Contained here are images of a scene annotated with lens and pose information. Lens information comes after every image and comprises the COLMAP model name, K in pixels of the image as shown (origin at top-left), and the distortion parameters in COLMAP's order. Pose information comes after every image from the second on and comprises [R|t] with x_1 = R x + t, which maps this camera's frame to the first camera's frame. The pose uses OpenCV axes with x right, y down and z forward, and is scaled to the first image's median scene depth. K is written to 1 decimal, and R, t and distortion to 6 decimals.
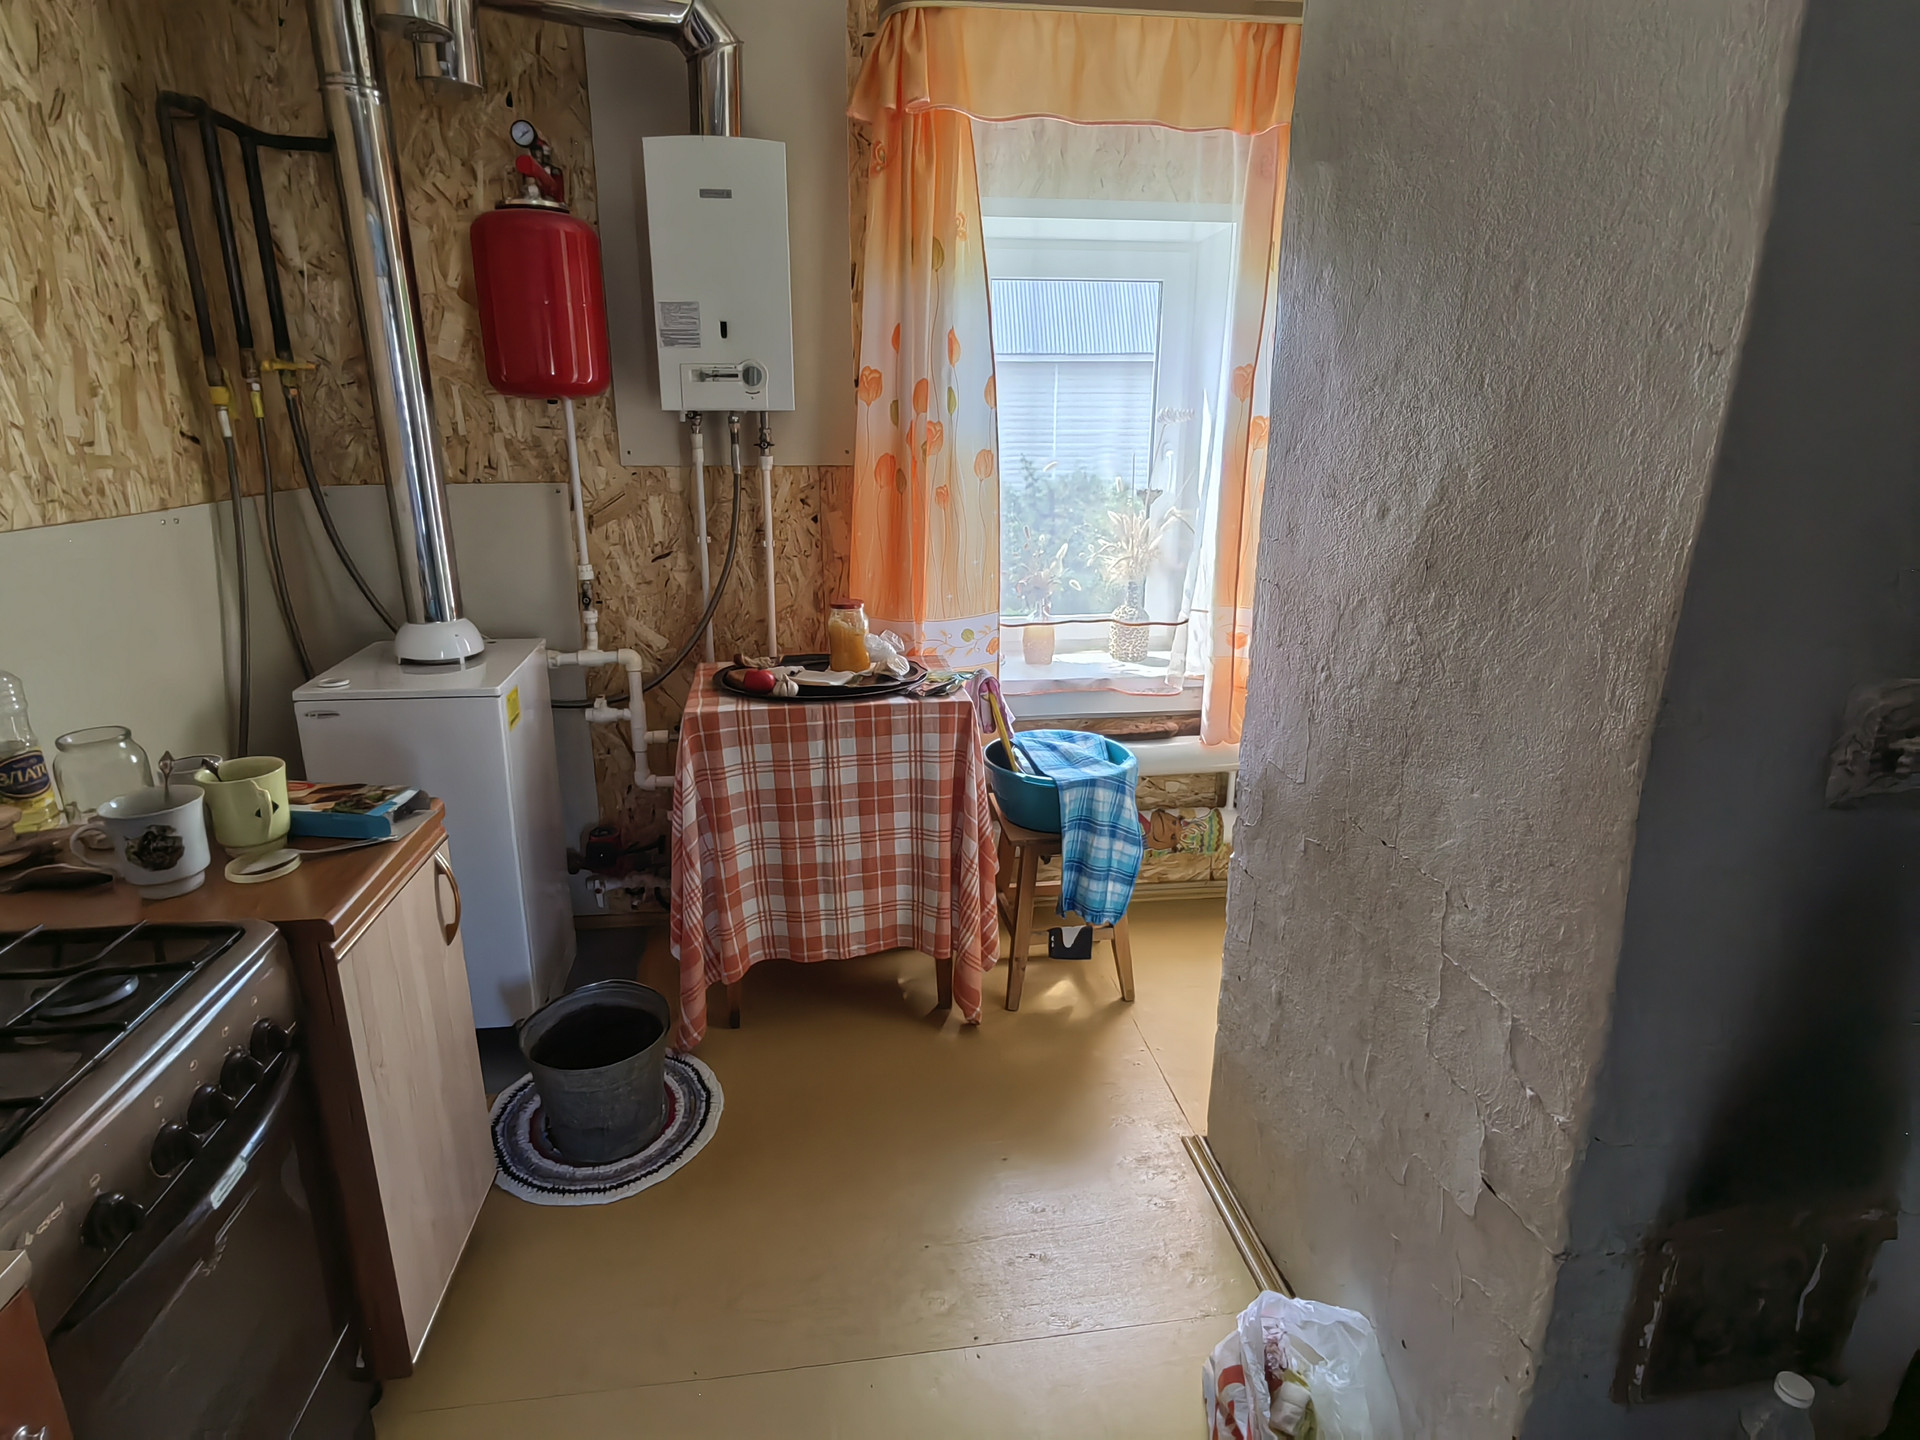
lens RADIAL K [[1034.0, 0, 952.0], [0, 1034.0, 717.8], [0, 0, 1]] dist [-0.014342, 0.022145]
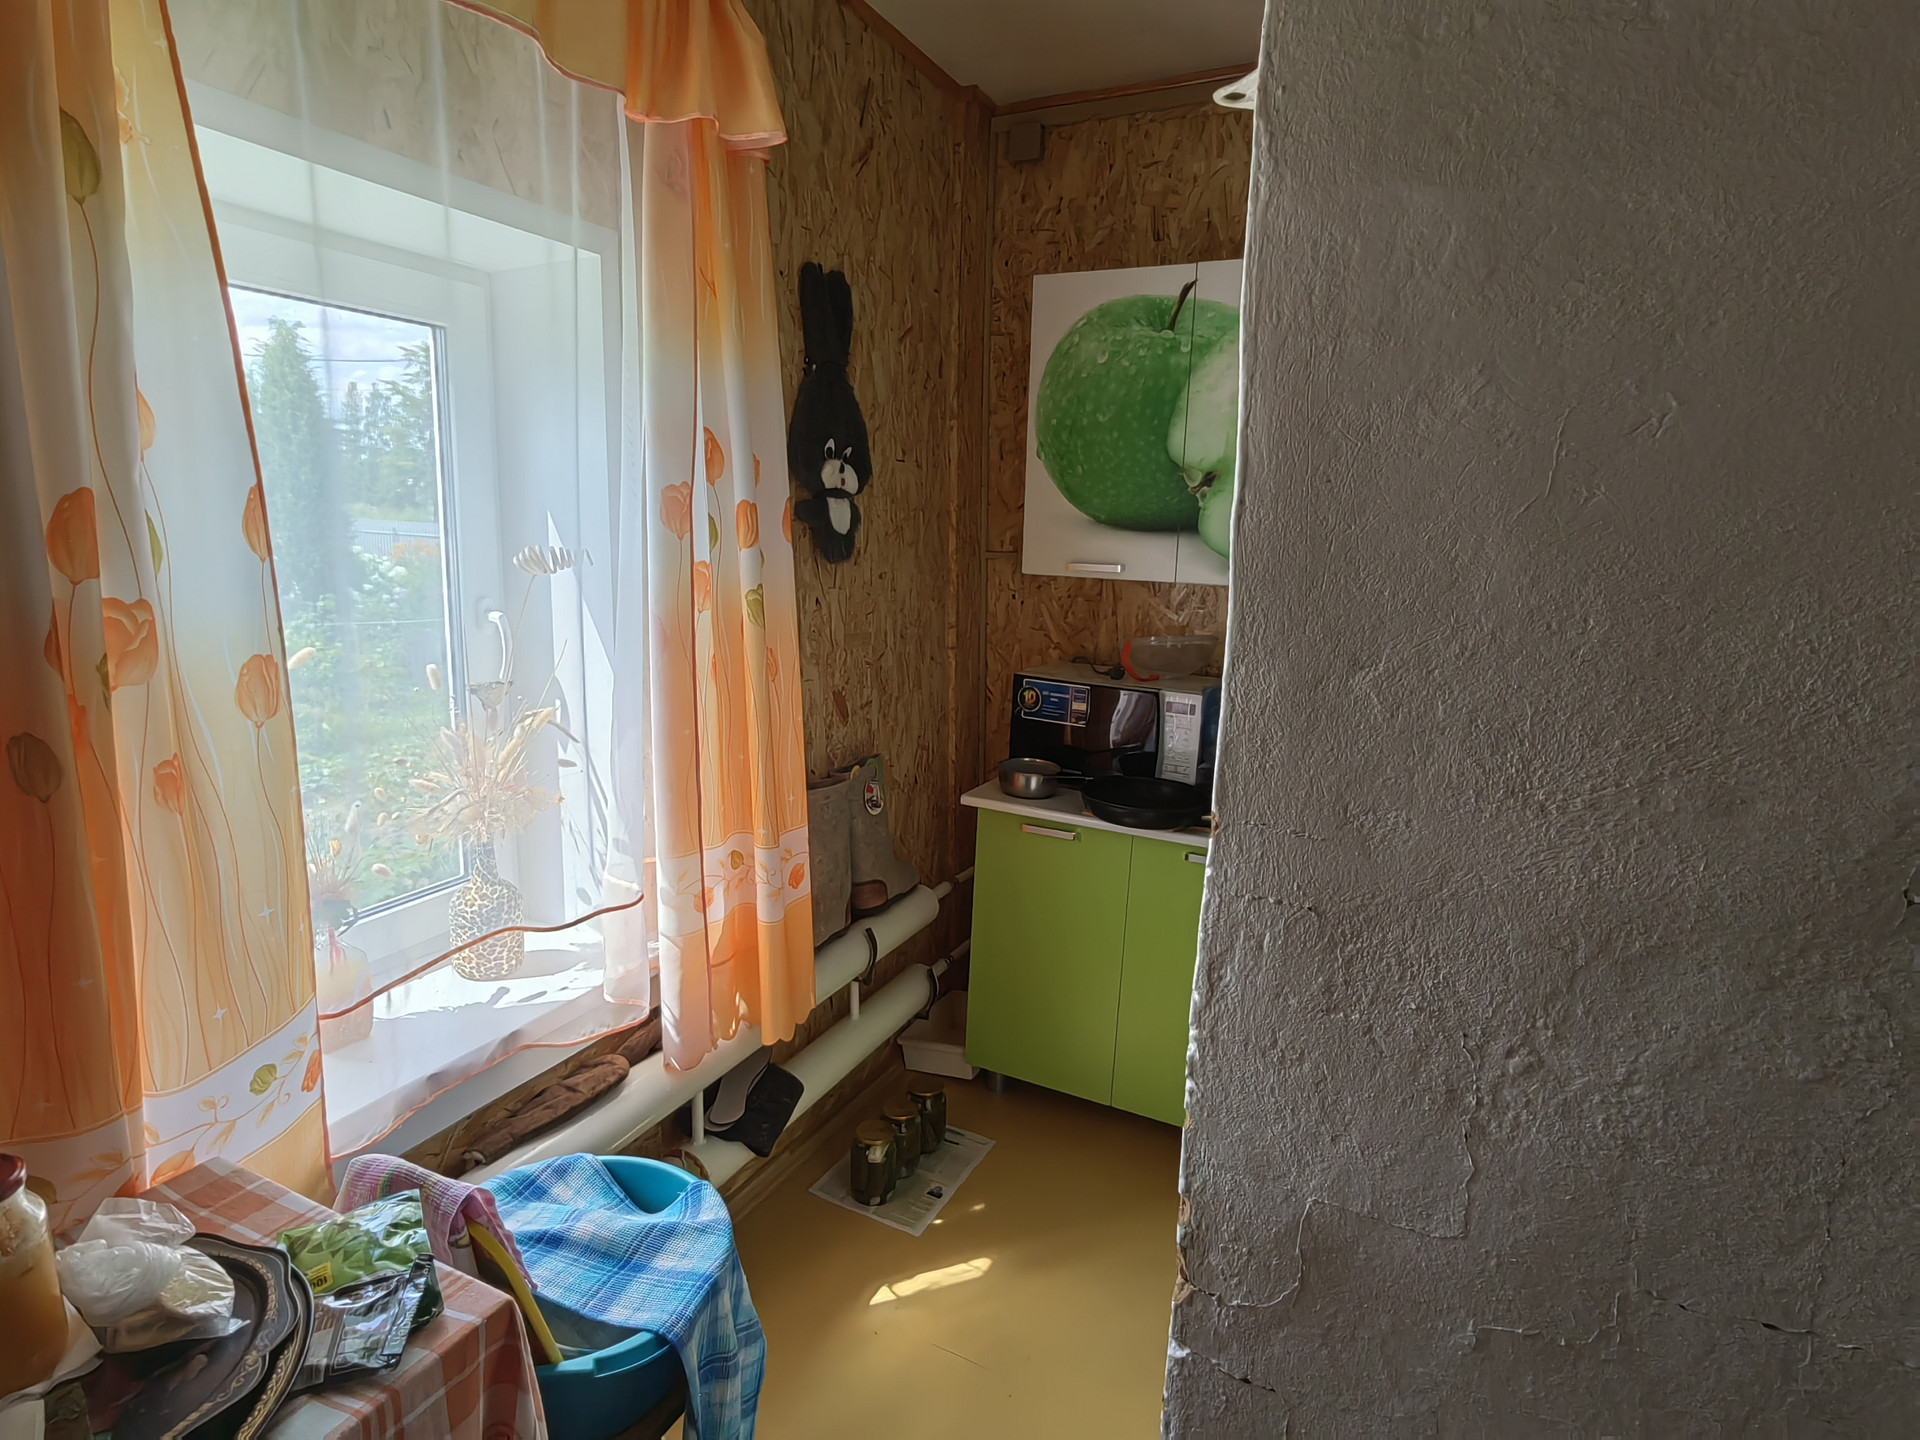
lens RADIAL K [[1034.0, 0, 952.0], [0, 1034.0, 717.8], [0, 0, 1]] dist [-0.014342, 0.022145]
pose [[0.561042, -0.140197, 0.815829, -0.265167], [0.206544, 0.978091, 0.026042, -0.310456], [-0.801606, 0.153894, 0.577707, 0.881704]]
